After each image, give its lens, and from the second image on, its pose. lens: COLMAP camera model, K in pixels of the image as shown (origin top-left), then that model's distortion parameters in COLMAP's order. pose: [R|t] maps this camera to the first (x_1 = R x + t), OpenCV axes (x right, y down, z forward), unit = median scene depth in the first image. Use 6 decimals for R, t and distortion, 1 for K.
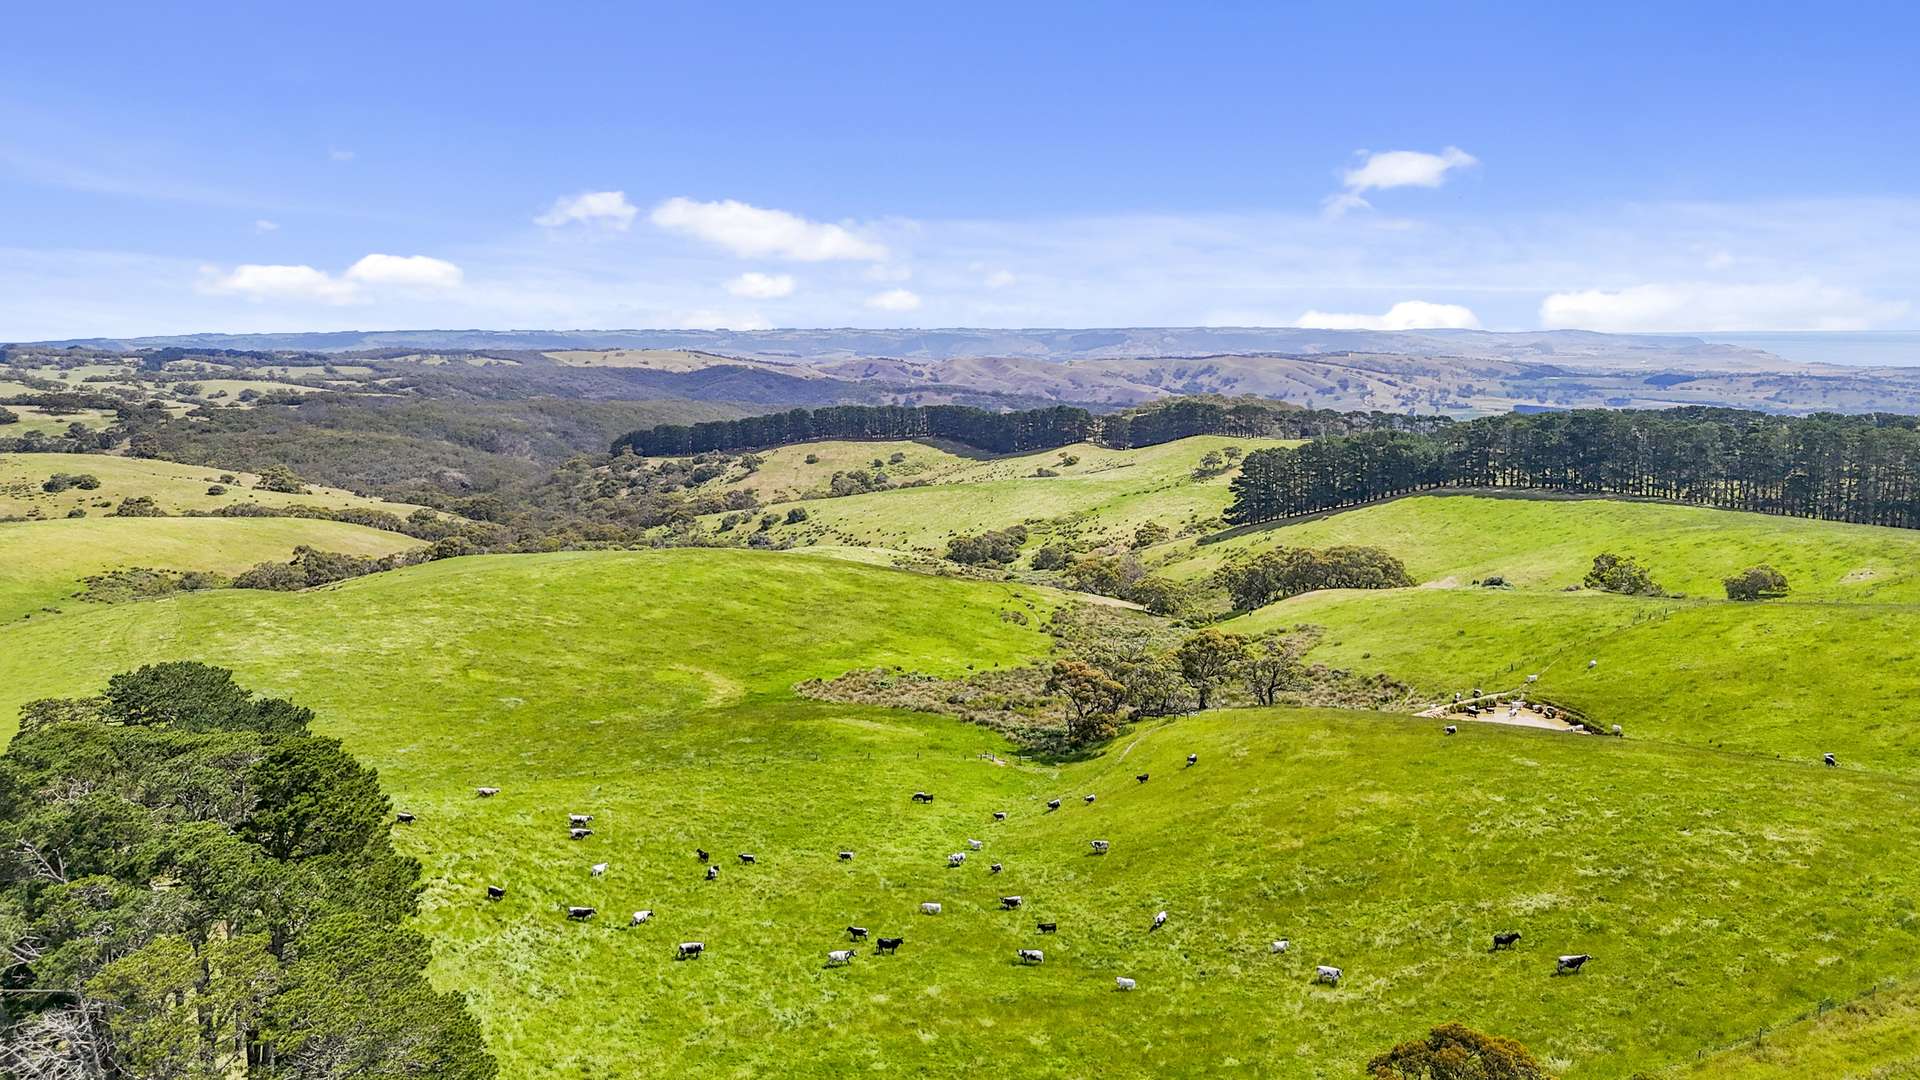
lens RADIAL K [[1395.7, 0, 960.0], [0, 1395.7, 540.0], [0, 0, 1]] dist [0.071624, -0.074384]
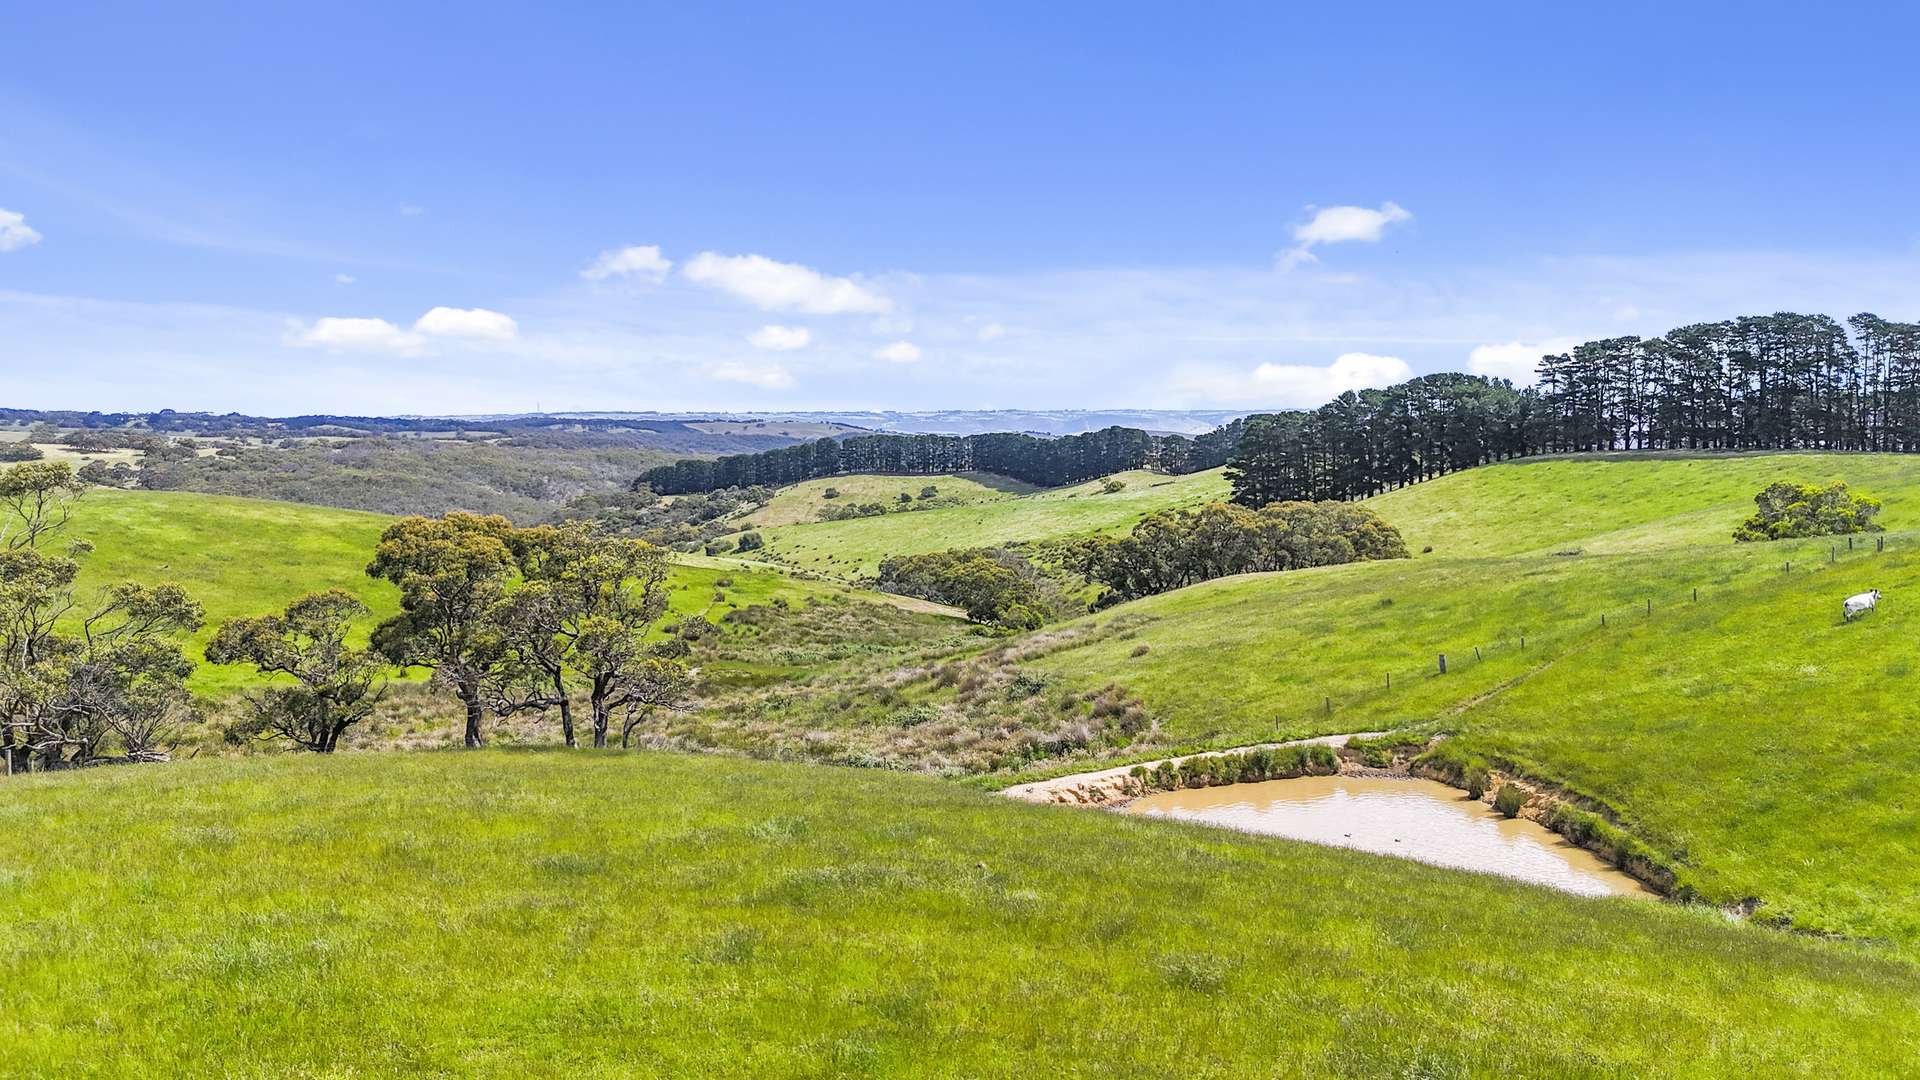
lens RADIAL K [[1395.7, 0, 960.0], [0, 1395.7, 540.0], [0, 0, 1]] dist [0.071624, -0.074384]
pose [[0.992607, 0.009774, -0.120976, 0.109759], [-0.017002, 0.998121, -0.058860, 0.028533], [0.120173, 0.060482, 0.990909, 0.225075]]
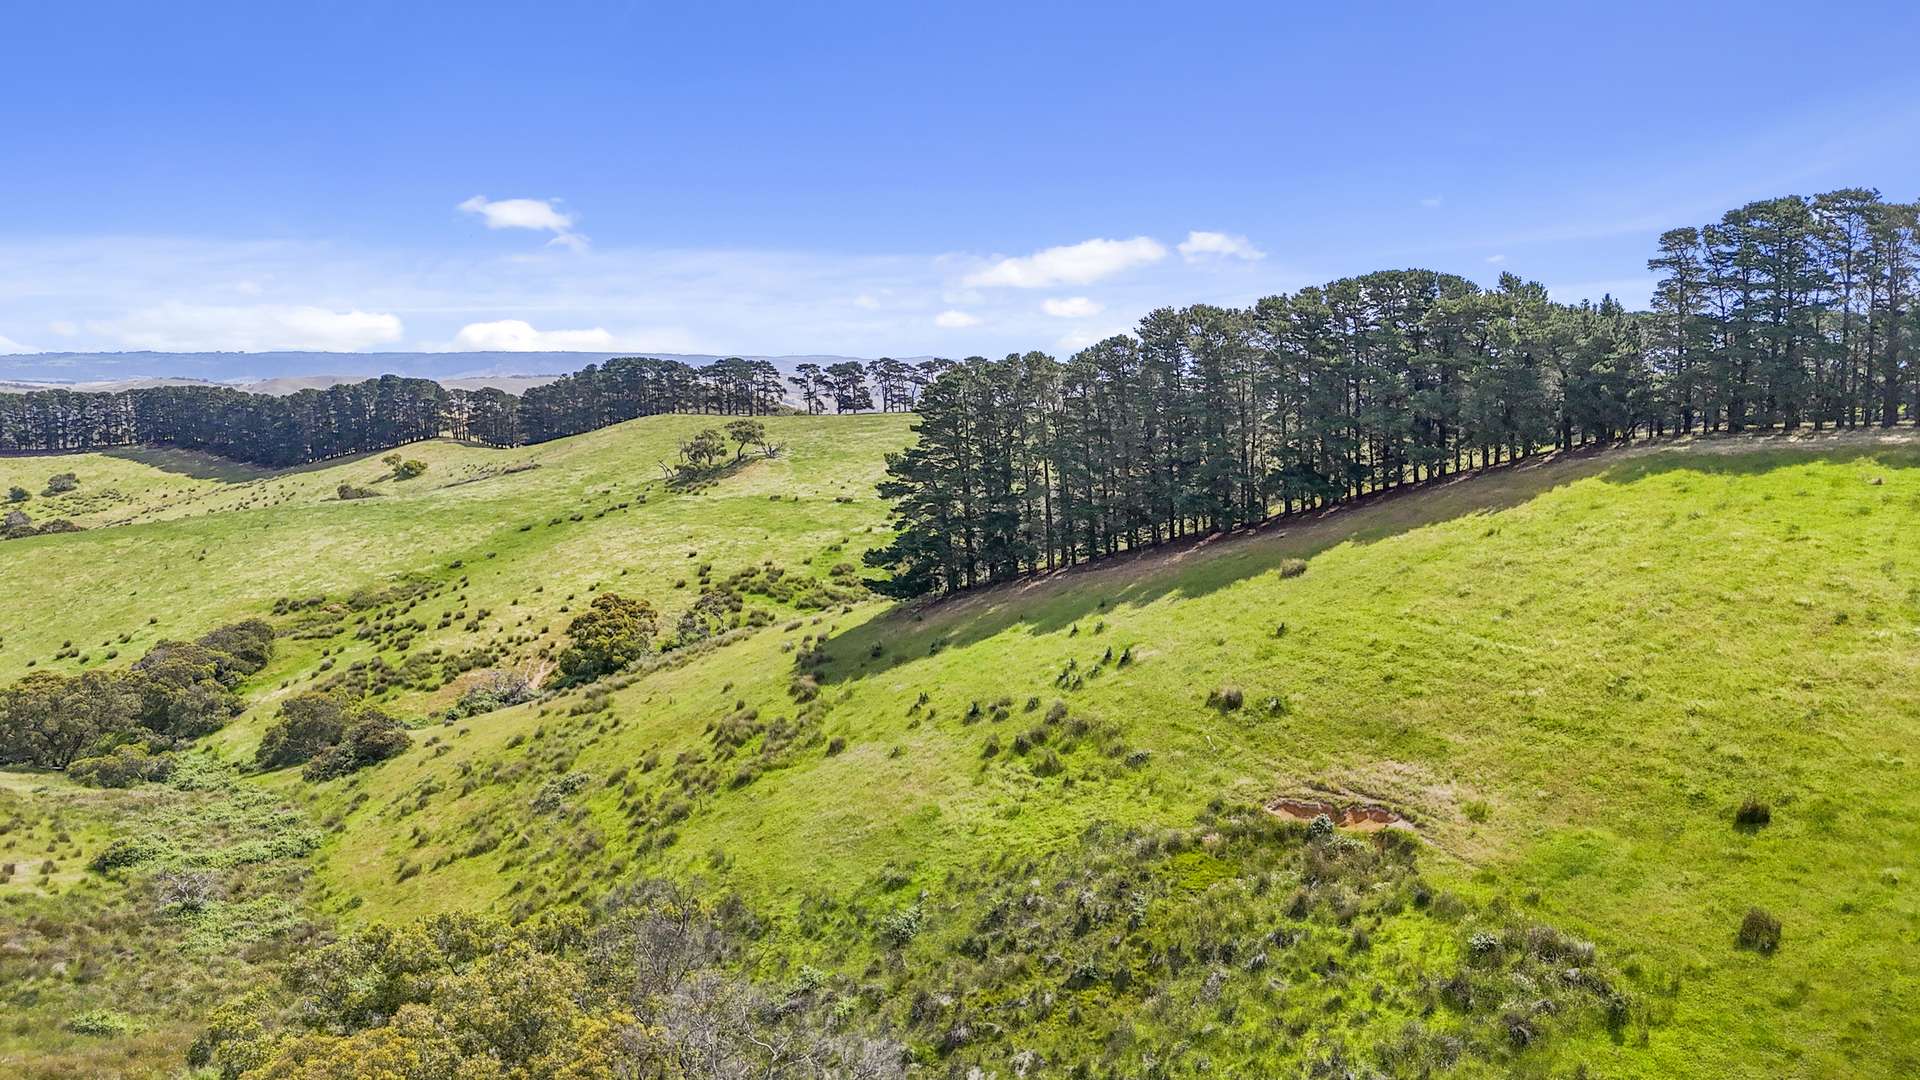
lens RADIAL K [[1395.7, 0, 960.0], [0, 1395.7, 540.0], [0, 0, 1]] dist [0.071624, -0.074384]
pose [[0.907157, -0.058065, 0.416766, 0.054689], [0.066568, 0.997765, -0.005884, -0.016175], [-0.415493, 0.033081, 0.908995, 0.520808]]
